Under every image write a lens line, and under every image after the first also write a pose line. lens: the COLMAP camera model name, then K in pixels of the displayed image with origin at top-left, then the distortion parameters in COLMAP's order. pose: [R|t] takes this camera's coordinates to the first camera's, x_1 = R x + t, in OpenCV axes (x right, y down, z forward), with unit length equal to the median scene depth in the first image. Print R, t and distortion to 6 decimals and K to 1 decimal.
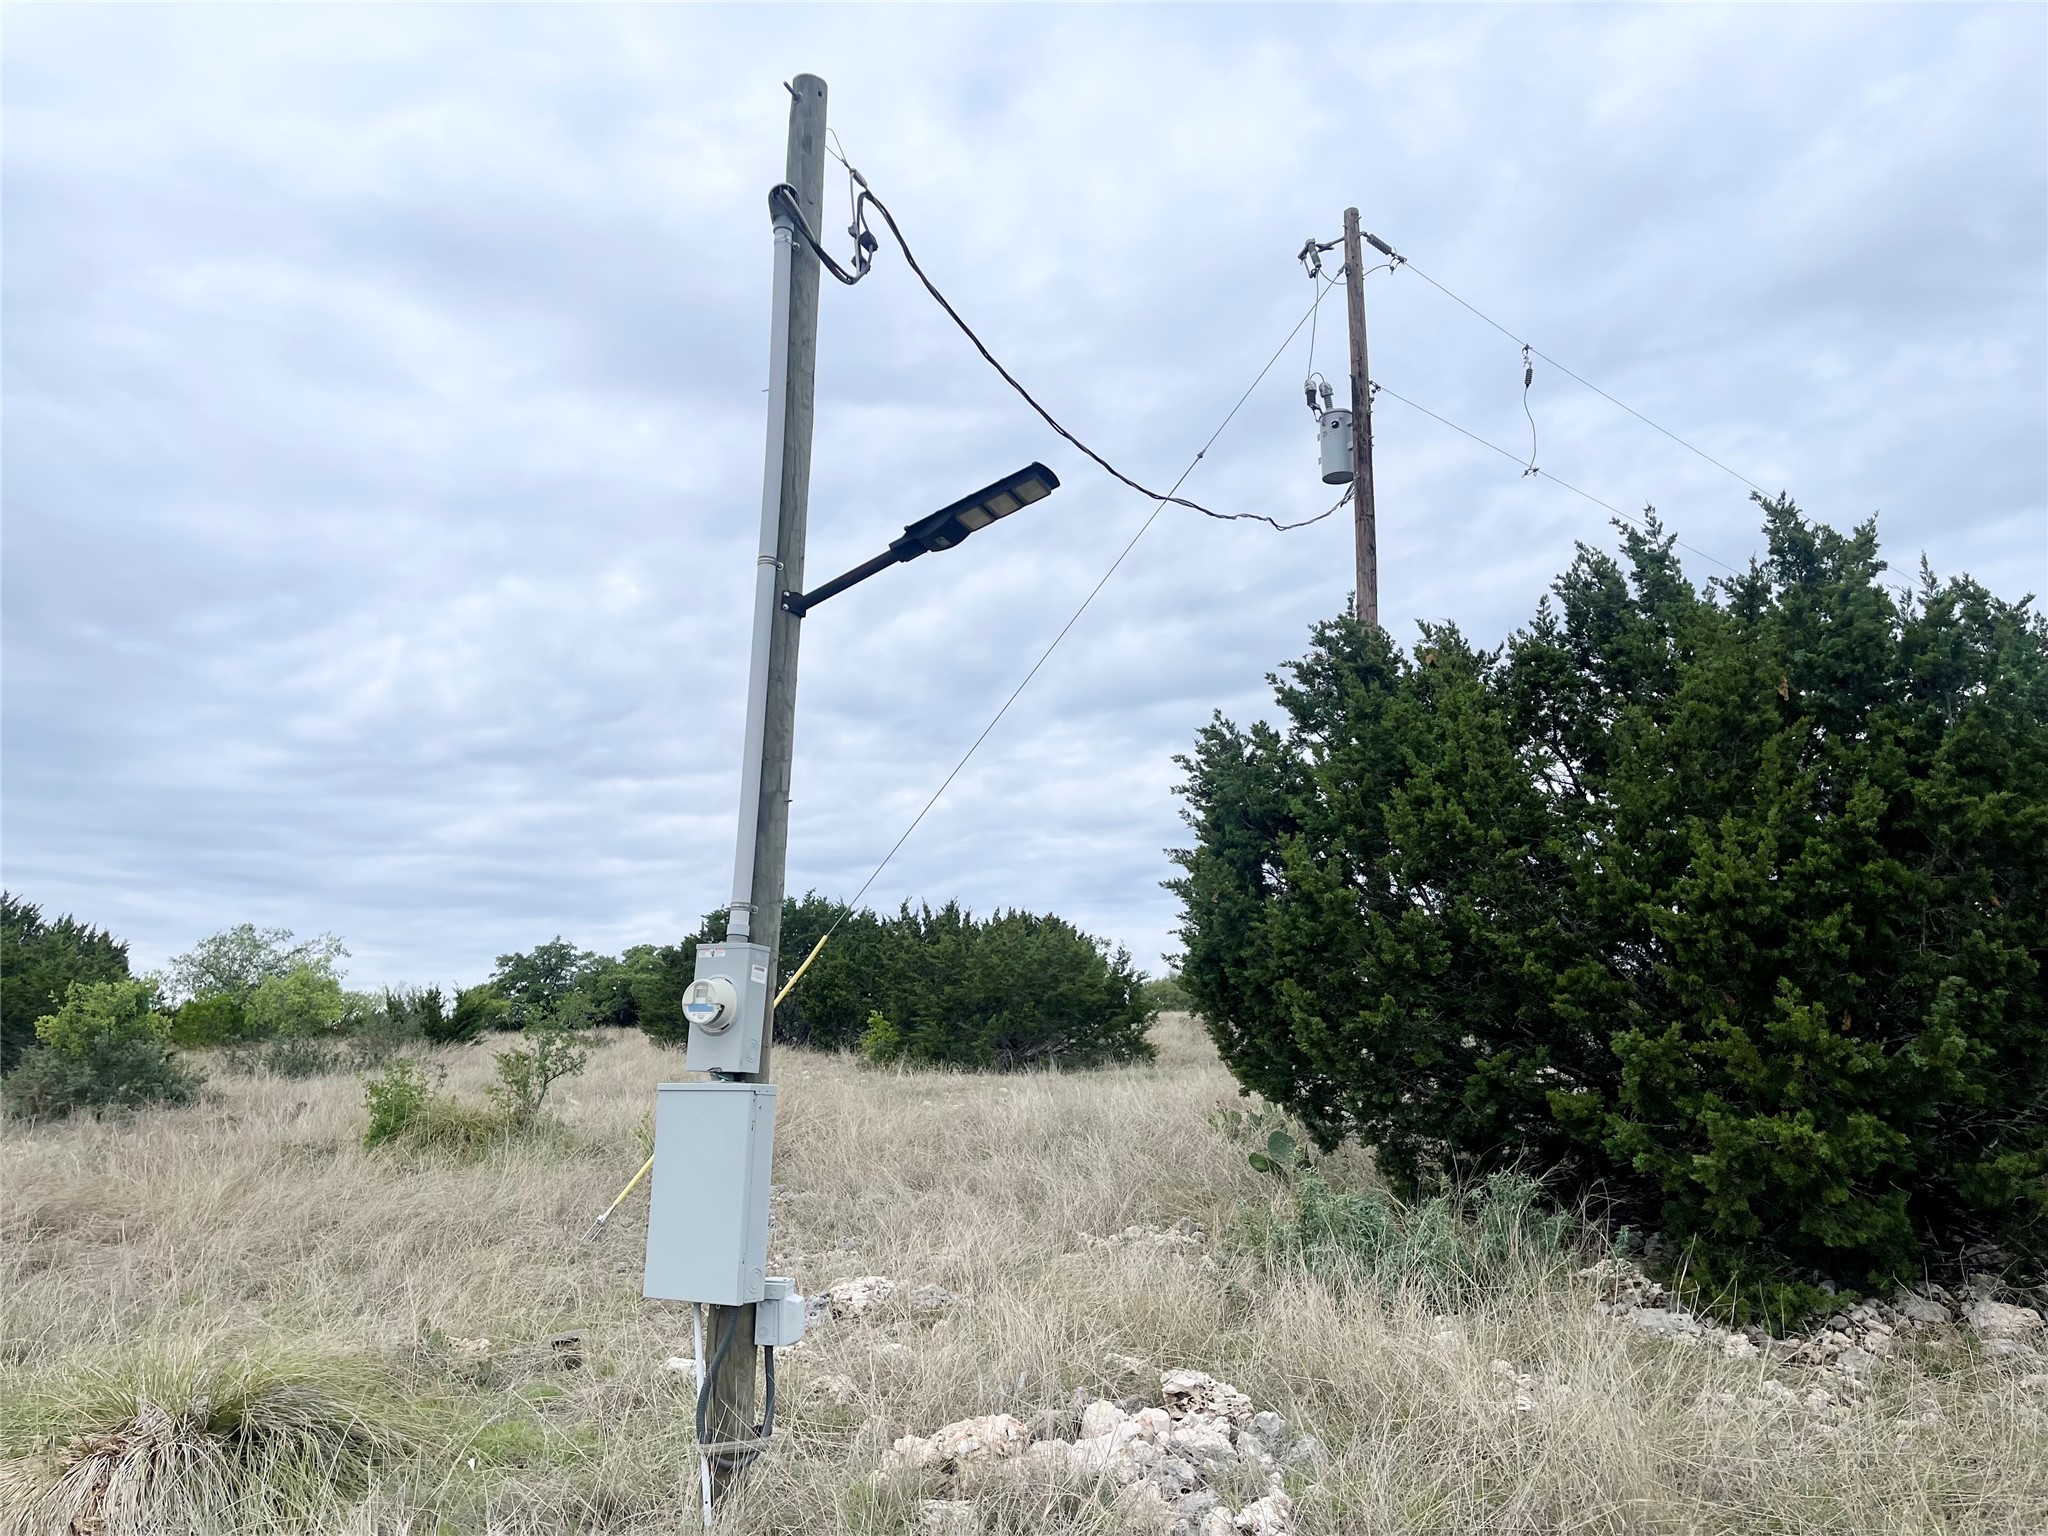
lens RADIAL K [[1530.7, 0, 1016.5], [0, 1530.7, 796.5], [0, 0, 1]] dist [0.097526, -0.130381]
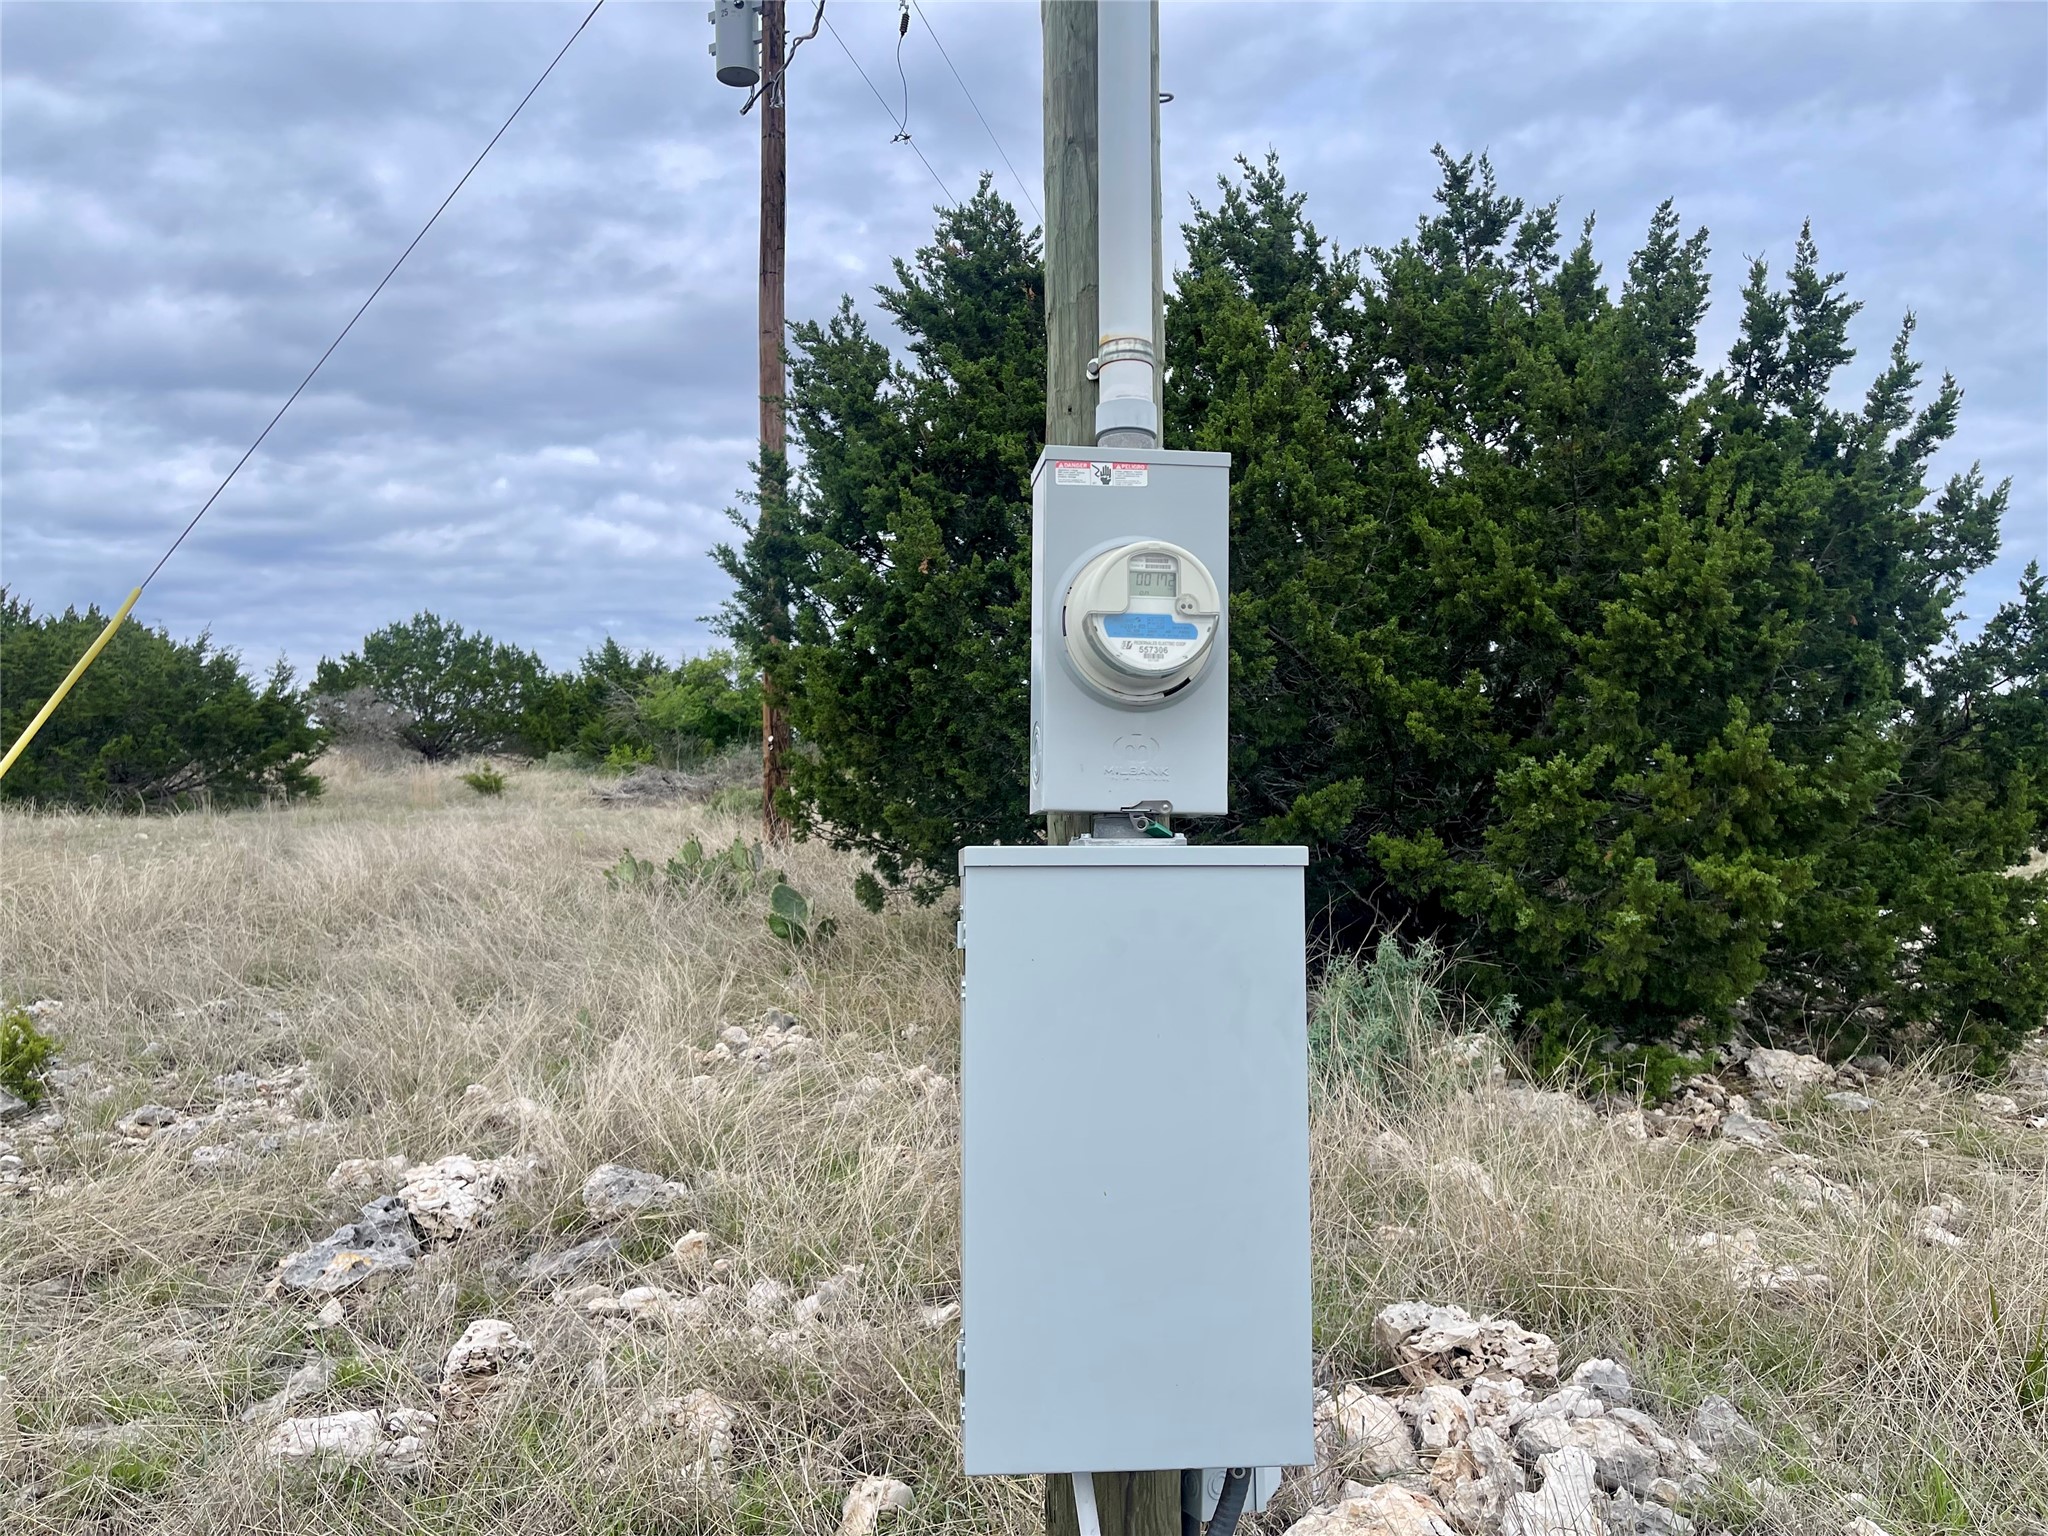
lens RADIAL K [[1484.7, 0, 1024.0], [0, 1484.7, 768.0], [0, 0, 1]] dist [0.099002, -0.109520]
pose [[0.825506, 0.007627, 0.564341, -0.231801], [-0.092994, 0.988080, 0.122676, 0.079475], [-0.556679, -0.153750, 0.816376, 0.479756]]
